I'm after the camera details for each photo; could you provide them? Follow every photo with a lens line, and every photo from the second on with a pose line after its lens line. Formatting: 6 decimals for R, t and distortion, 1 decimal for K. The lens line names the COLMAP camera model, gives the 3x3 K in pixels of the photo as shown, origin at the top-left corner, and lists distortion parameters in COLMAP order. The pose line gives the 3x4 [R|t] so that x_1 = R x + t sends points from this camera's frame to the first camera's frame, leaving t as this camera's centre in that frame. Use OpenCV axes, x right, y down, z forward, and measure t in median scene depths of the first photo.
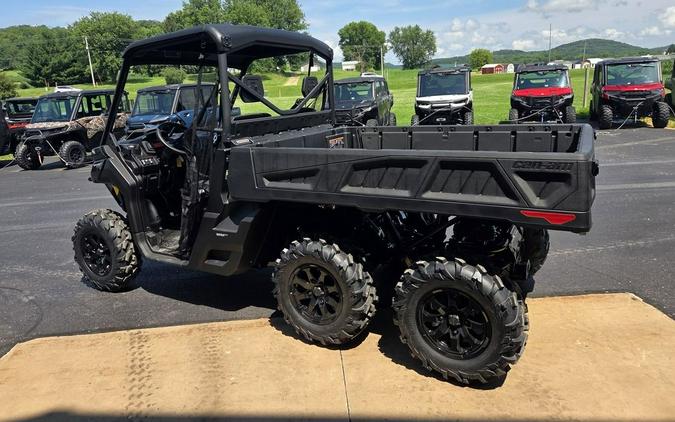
lens RADIAL K [[451.3, 0, 319.8], [0, 451.3, 192.8], [0, 0, 1]] dist [0.068624, -0.052623]
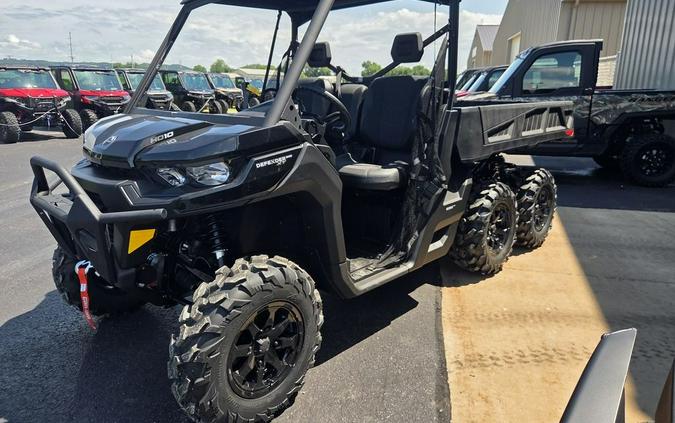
lens RADIAL K [[460.9, 0, 334.3], [0, 460.9, 202.6], [0, 0, 1]] dist [0.063318, -0.054268]
pose [[0.232655, -0.180851, 0.955597, -0.949855], [0.198514, 0.970703, 0.135378, -0.072120], [-0.952084, 0.158203, 0.261740, 0.813442]]
